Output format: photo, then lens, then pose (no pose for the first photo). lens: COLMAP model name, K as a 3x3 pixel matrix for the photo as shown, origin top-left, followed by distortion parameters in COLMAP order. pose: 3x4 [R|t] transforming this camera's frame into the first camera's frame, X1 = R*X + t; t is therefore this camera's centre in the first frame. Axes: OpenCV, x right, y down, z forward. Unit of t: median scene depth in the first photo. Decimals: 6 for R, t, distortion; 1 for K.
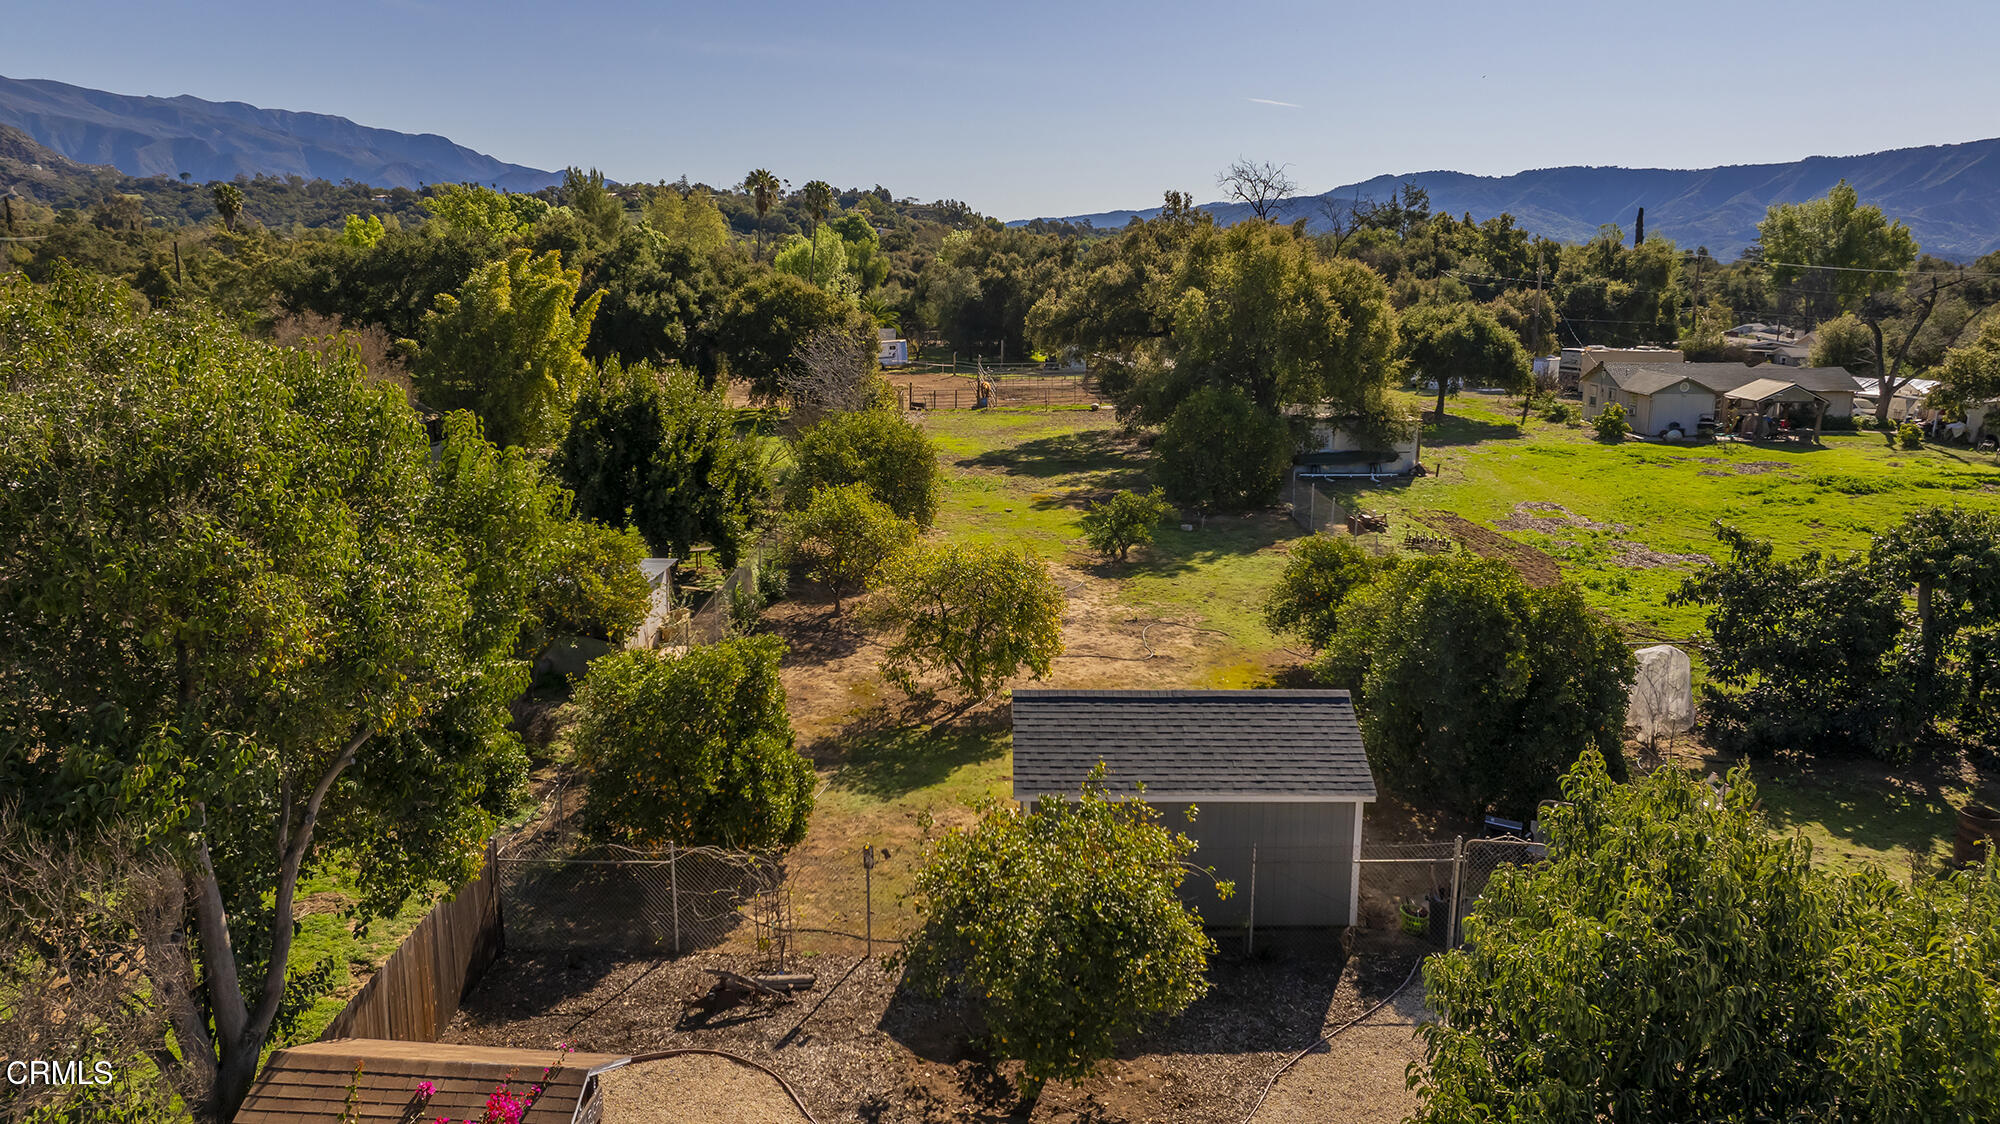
lens RADIAL K [[1395.6, 0, 1000.0], [0, 1395.6, 562.0], [0, 0, 1]] dist [-0.036208, 0.029281]
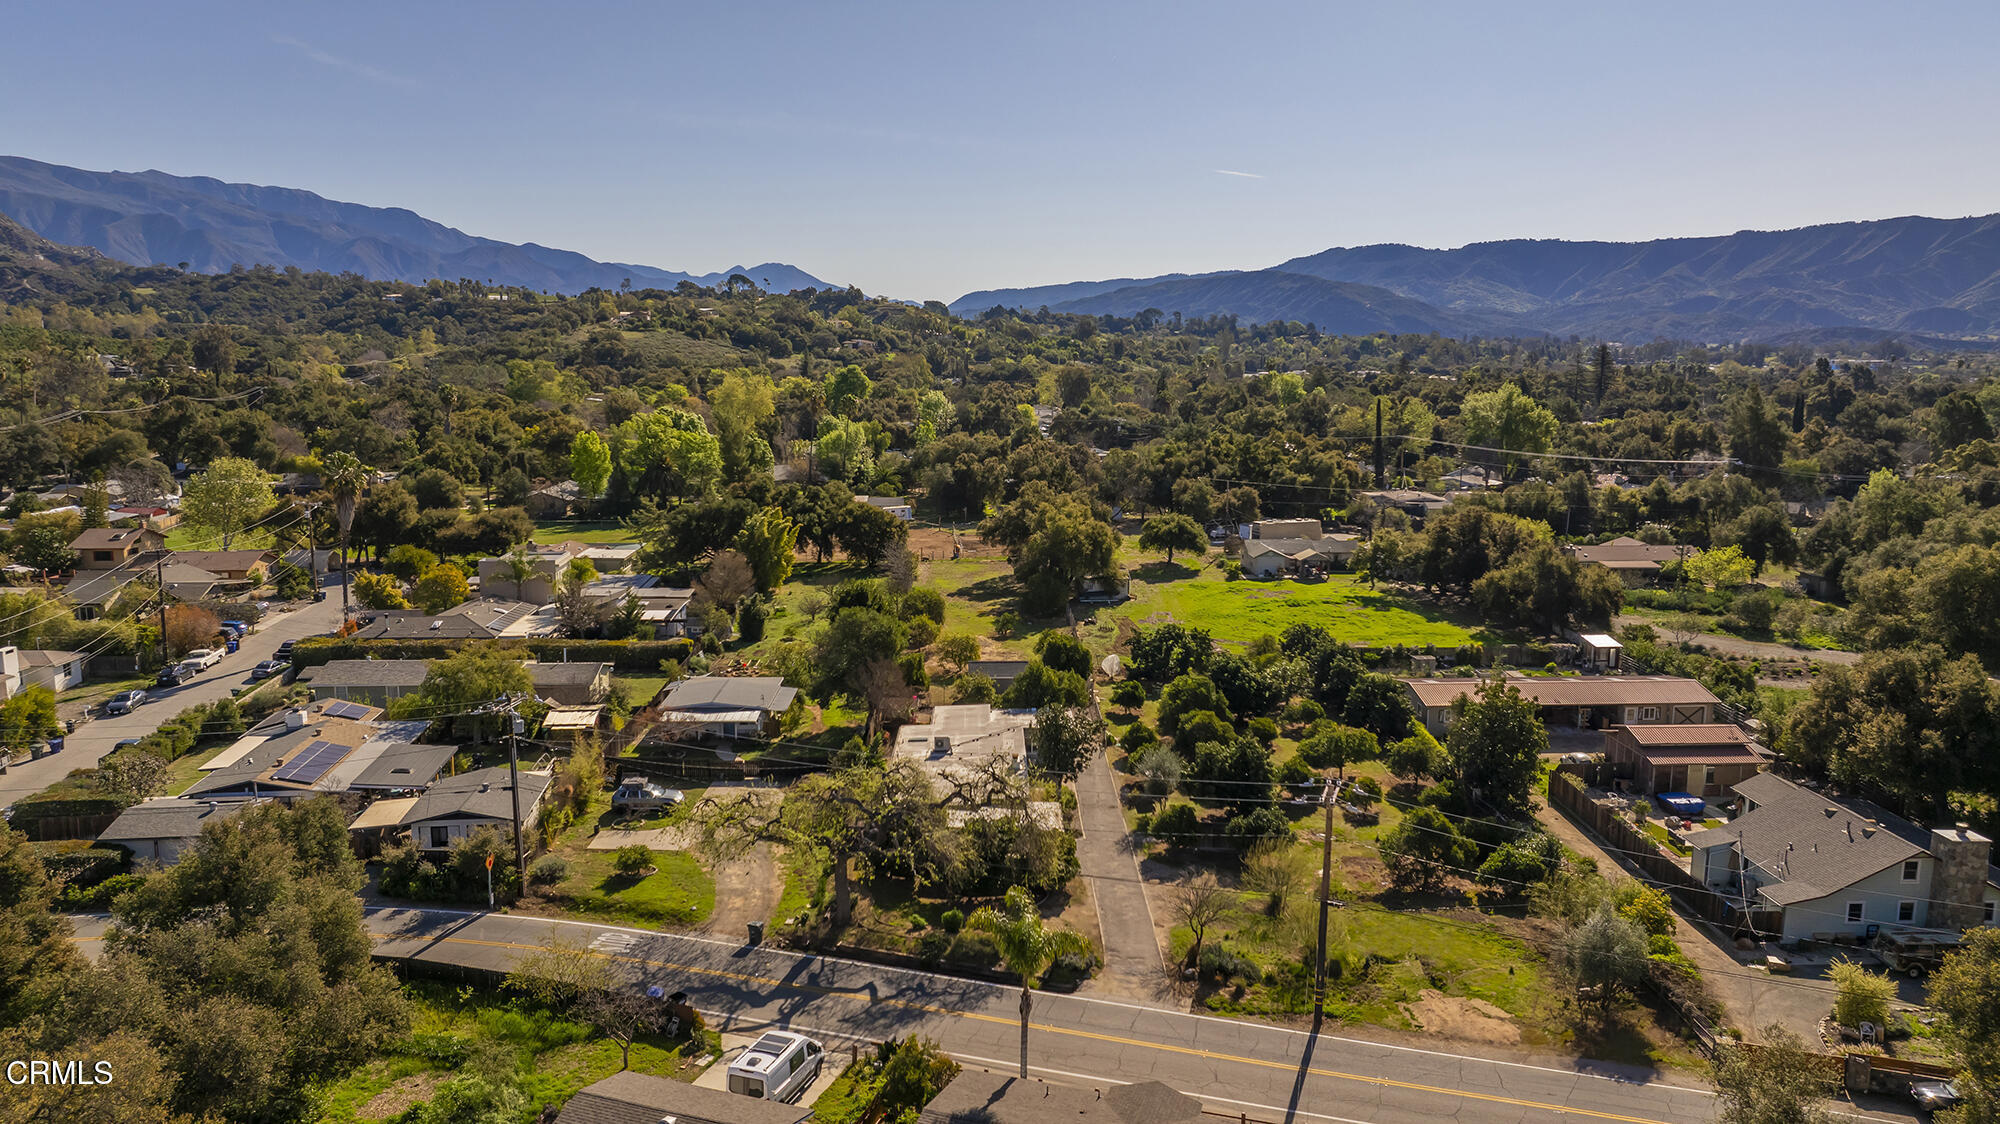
lens RADIAL K [[1395.6, 0, 1000.0], [0, 1395.6, 562.0], [0, 0, 1]] dist [-0.036208, 0.029281]
pose [[0.999645, -0.007666, 0.025528, -0.000665], [0.008863, 0.998851, -0.047102, -0.007069], [-0.025137, 0.047311, 0.998564, -0.837690]]
